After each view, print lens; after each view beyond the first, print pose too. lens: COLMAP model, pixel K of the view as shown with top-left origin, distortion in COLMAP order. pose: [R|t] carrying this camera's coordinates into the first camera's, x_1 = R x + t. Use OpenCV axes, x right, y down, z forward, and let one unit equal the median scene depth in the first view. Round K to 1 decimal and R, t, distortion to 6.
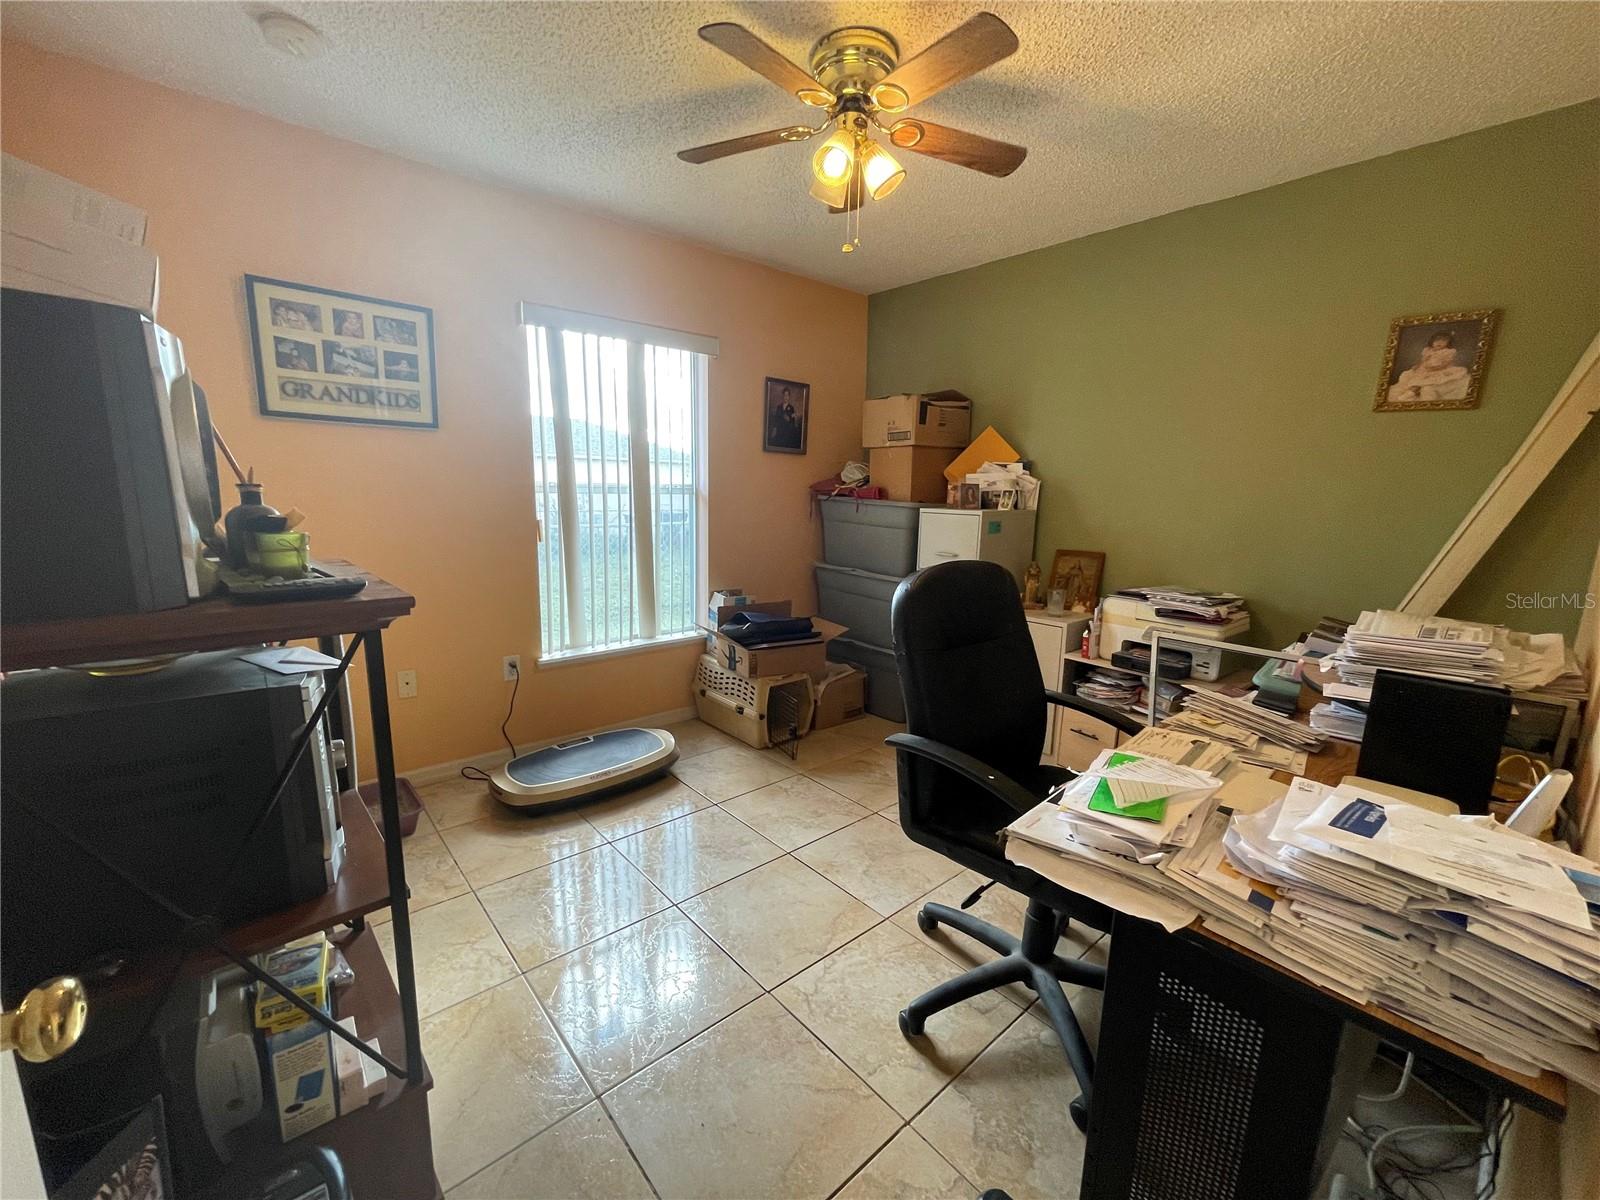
lens RADIAL K [[651.4, 0, 798.1], [0, 651.4, 601.7], [0, 0, 1]] dist [-0.000775, 0.000144]
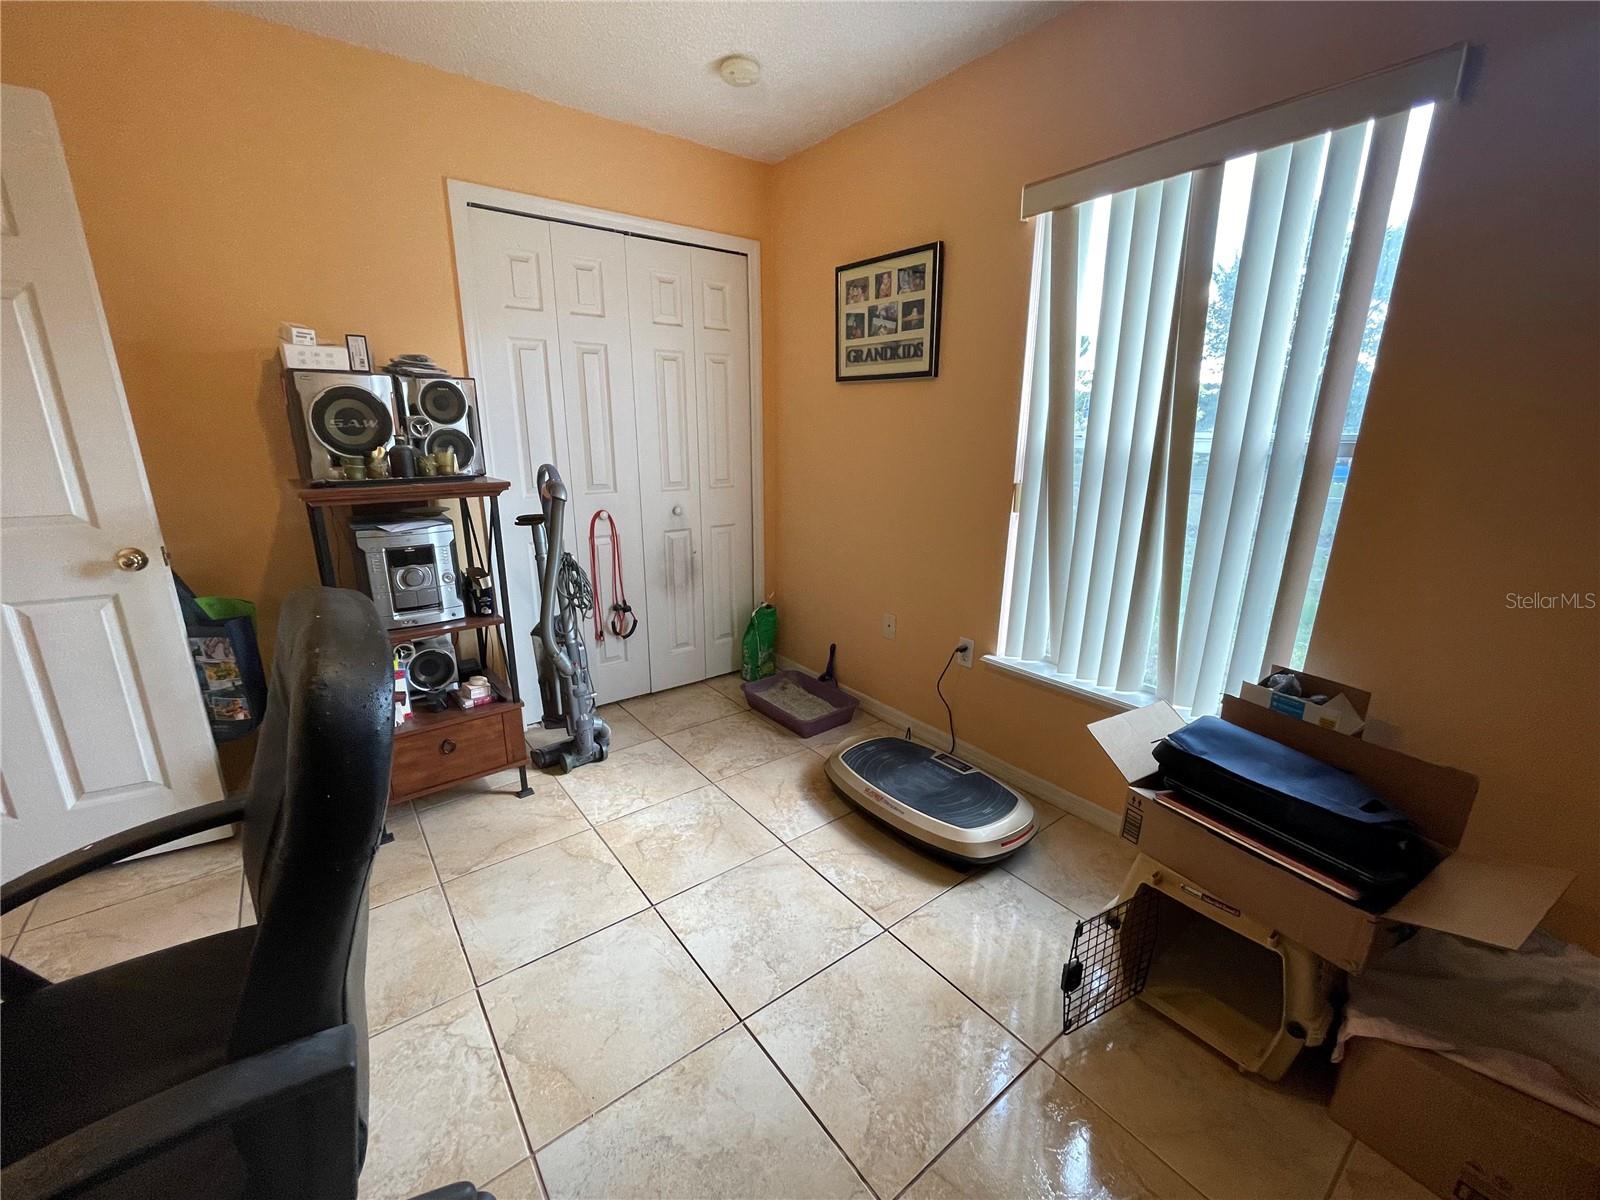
lens RADIAL K [[651.4, 0, 797.8], [0, 651.4, 605.4], [0, 0, 1]] dist [-0.000775, 0.000144]
pose [[-0.066804, 0.244723, -0.967289, 0.488064], [-0.181683, 0.950264, 0.252963, -0.167174], [0.981085, 0.192639, -0.019019, 0.970323]]
